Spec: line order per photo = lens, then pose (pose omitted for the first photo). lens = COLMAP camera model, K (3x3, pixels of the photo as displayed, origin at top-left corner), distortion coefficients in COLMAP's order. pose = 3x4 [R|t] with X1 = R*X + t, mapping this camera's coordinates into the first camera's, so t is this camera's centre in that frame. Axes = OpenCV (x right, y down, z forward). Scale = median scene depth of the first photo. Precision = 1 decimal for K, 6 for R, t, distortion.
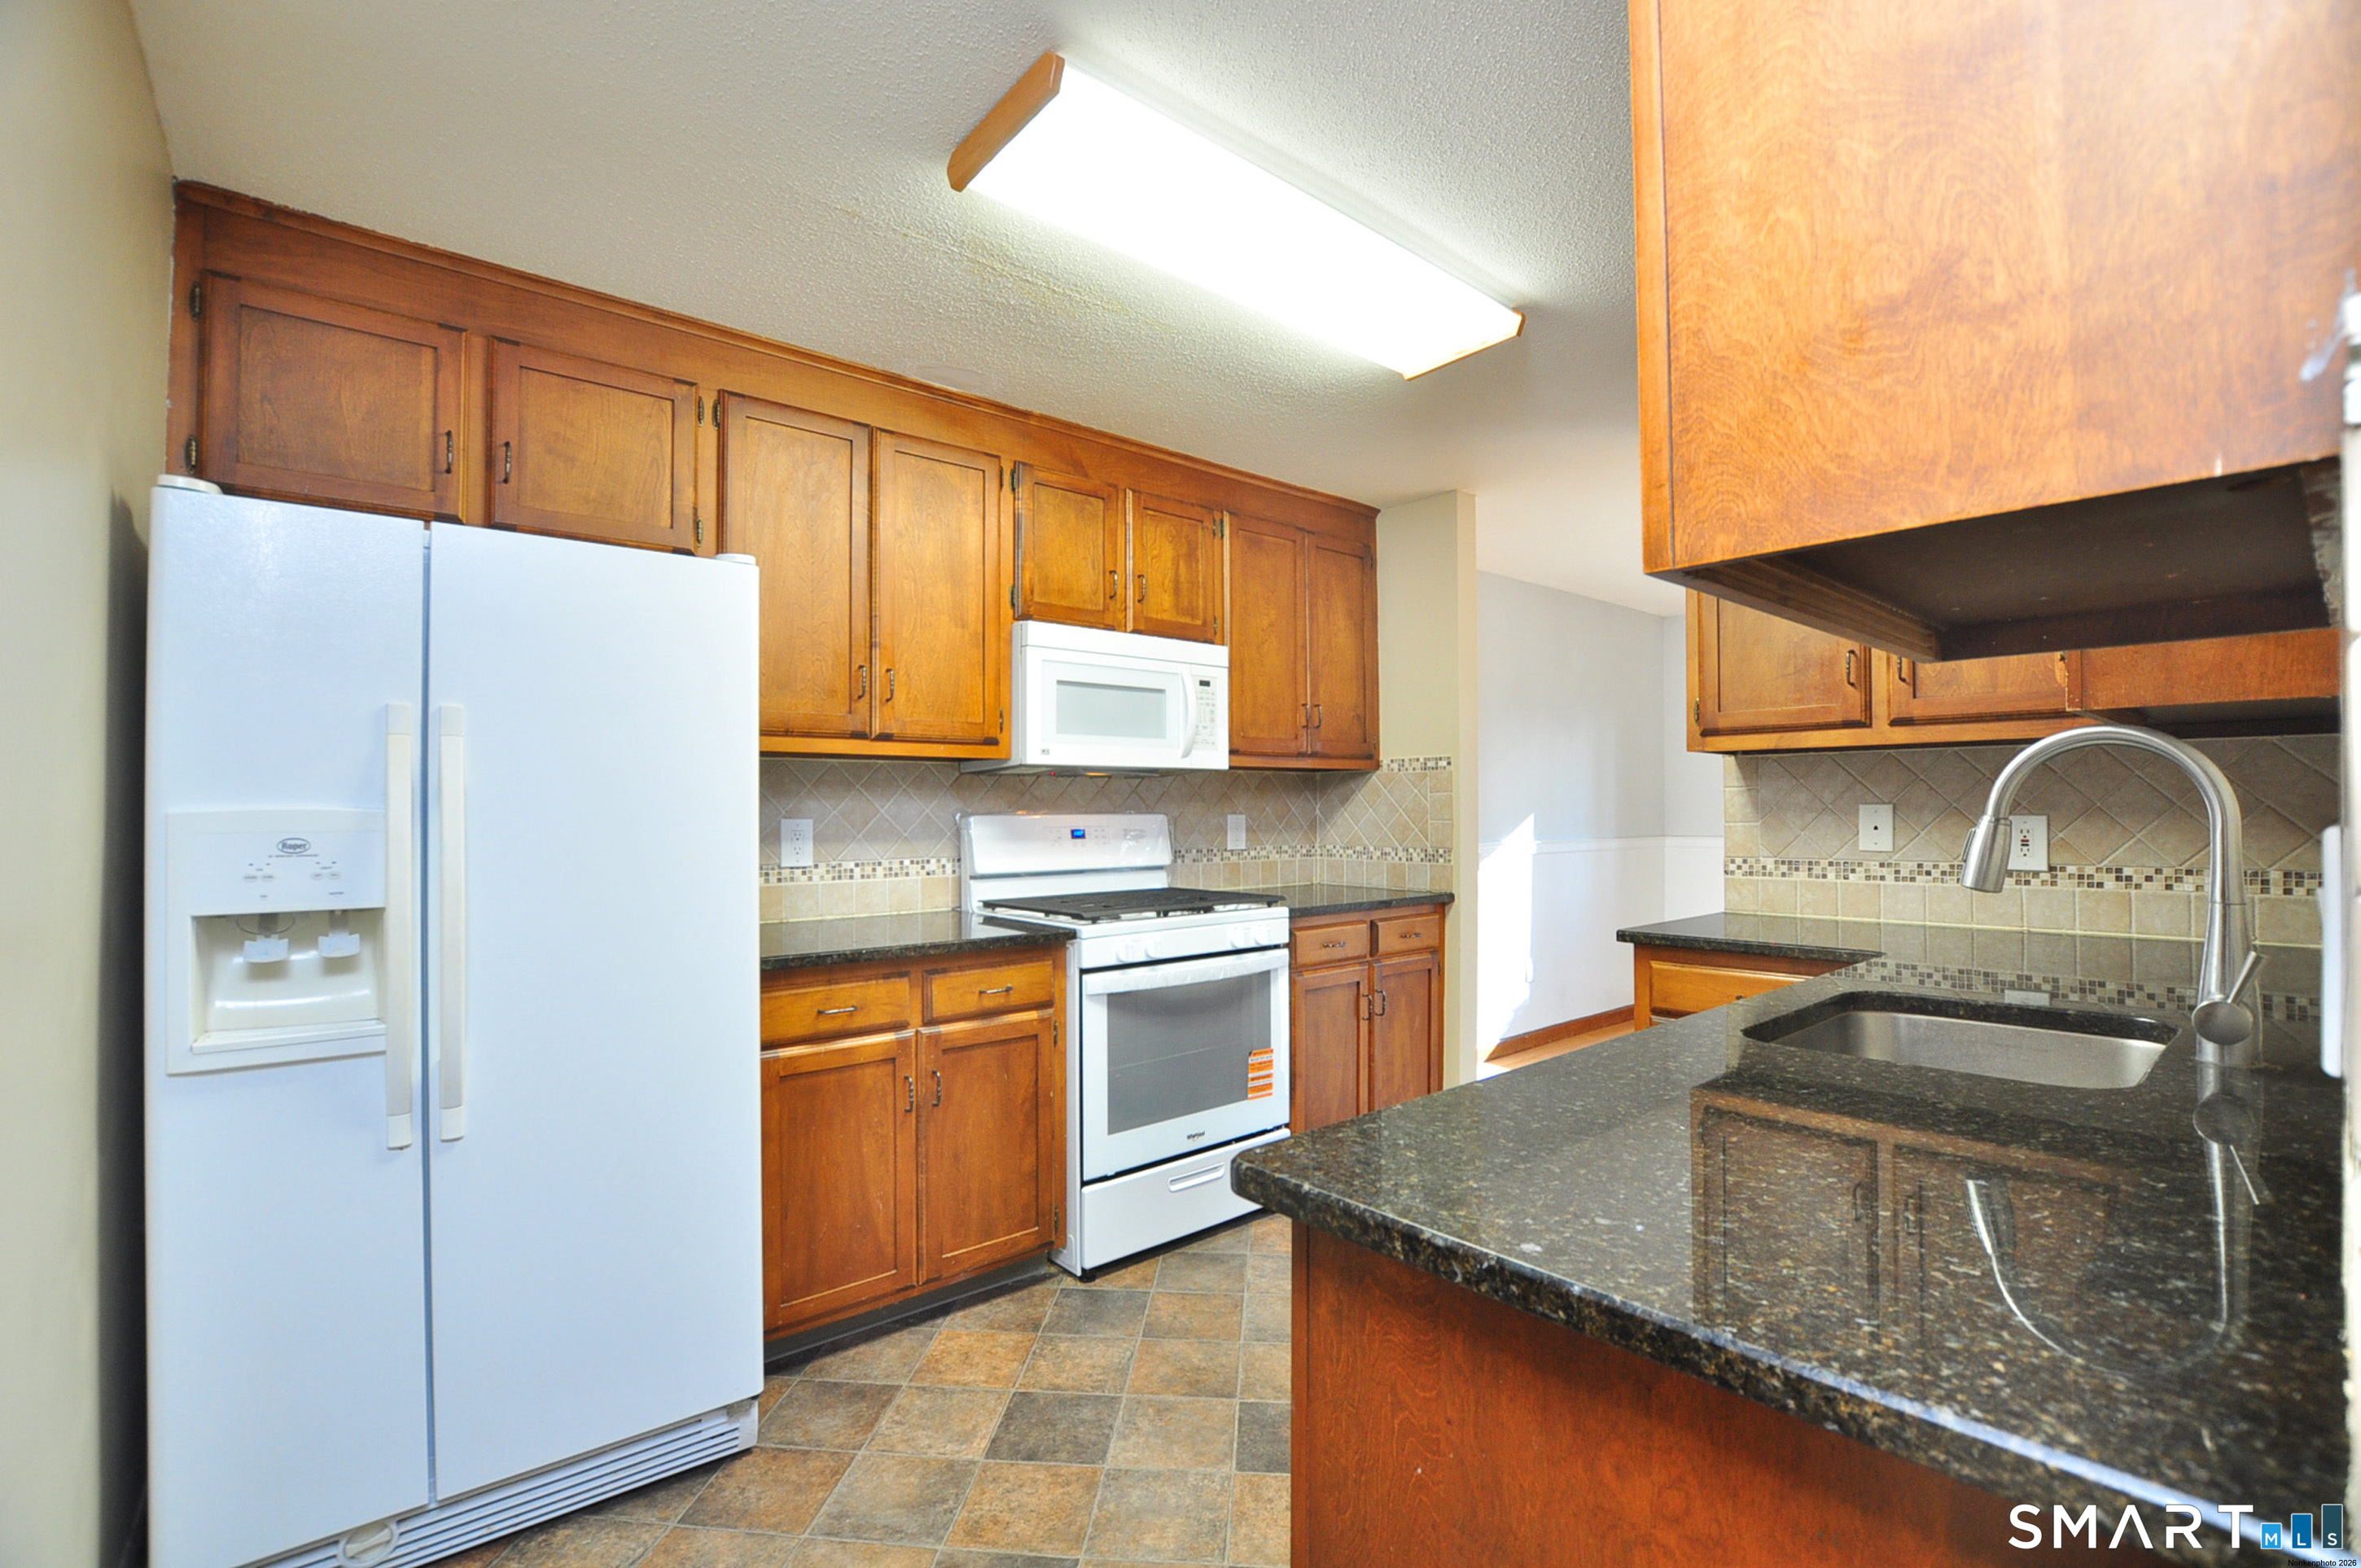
lens RADIAL K [[1037.8, 0, 1183.7], [0, 1037.8, 806.3], [0, 0, 1]] dist [-0.014496, 0.000030]
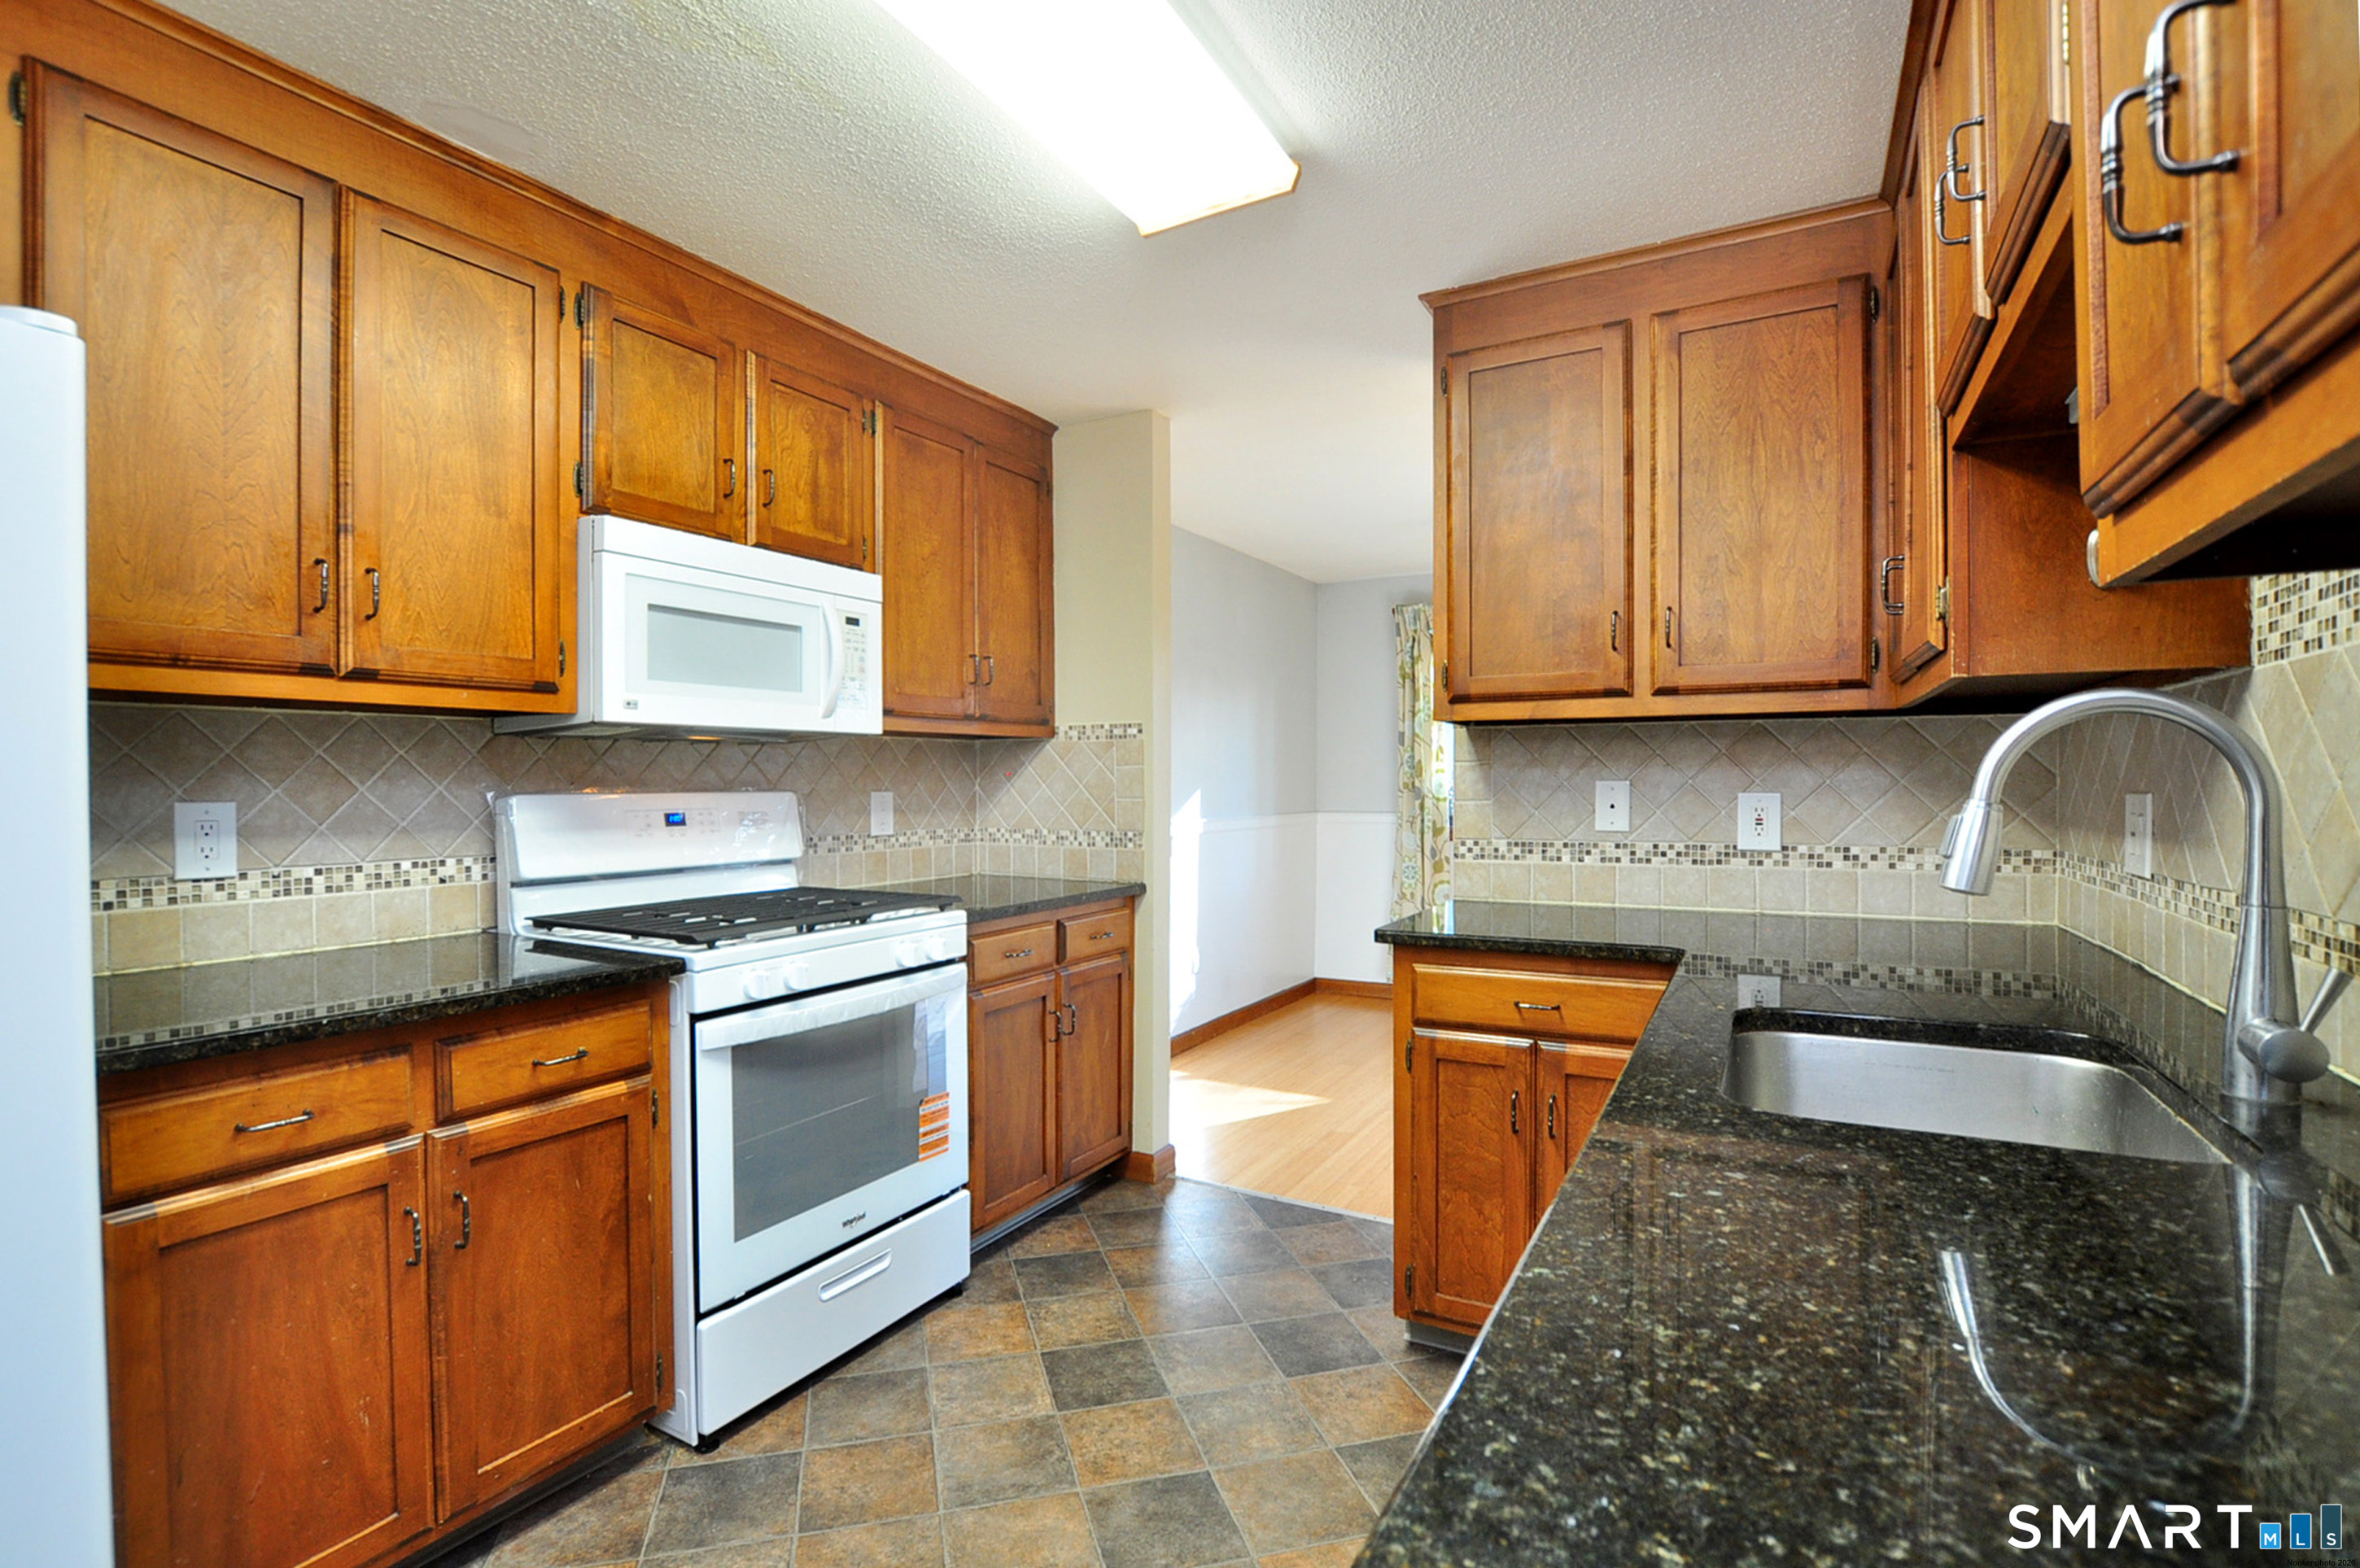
lens RADIAL K [[1093.6, 0, 1143.6], [0, 1093.6, 797.4], [0, 0, 1]] dist [-0.021921, 0.000387]
pose [[0.944630, -0.003985, 0.328113, -0.051253], [-0.001516, 0.999863, 0.016509, -0.002726], [-0.328134, -0.016093, 0.944494, 0.204417]]
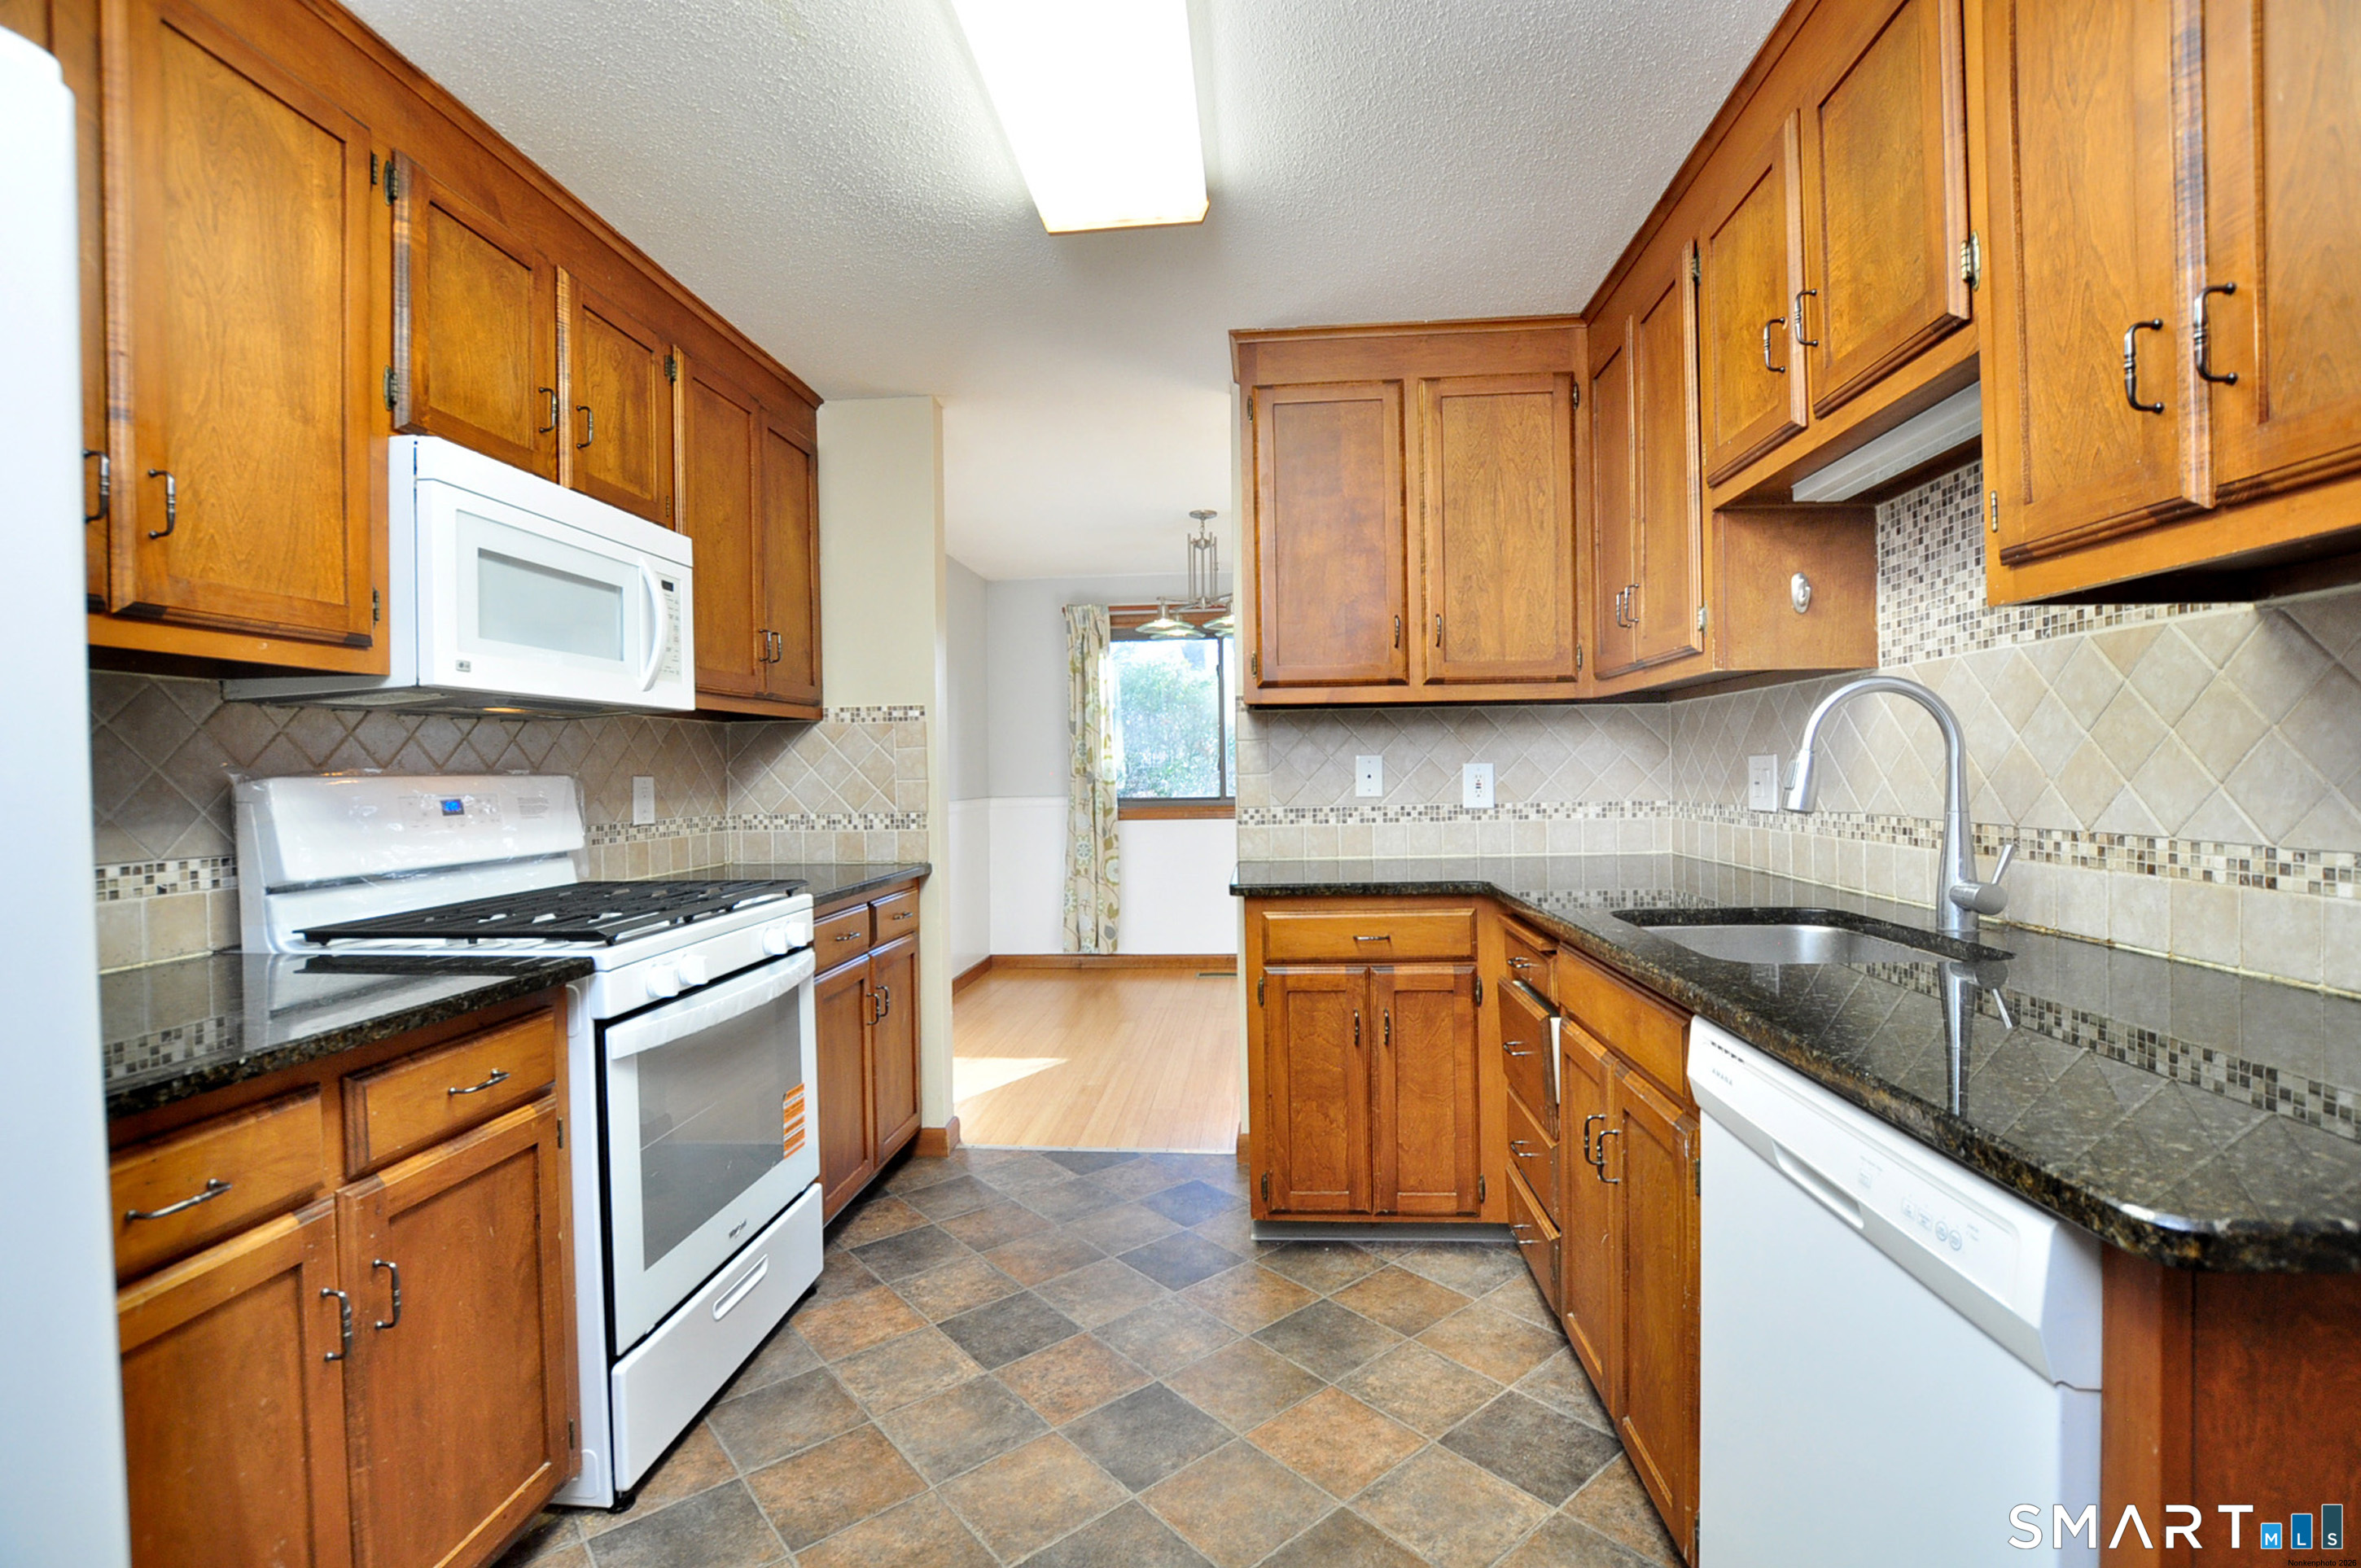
lens RADIAL K [[1040.9, 0, 1185.7], [0, 1040.9, 800.0], [0, 0, 1]] dist [-0.020183, 0.001160]
pose [[0.713270, -0.027301, 0.700357, -0.272646], [0.010849, 0.999551, 0.027915, 0.012303], [-0.700805, -0.012313, 0.713246, 0.315180]]
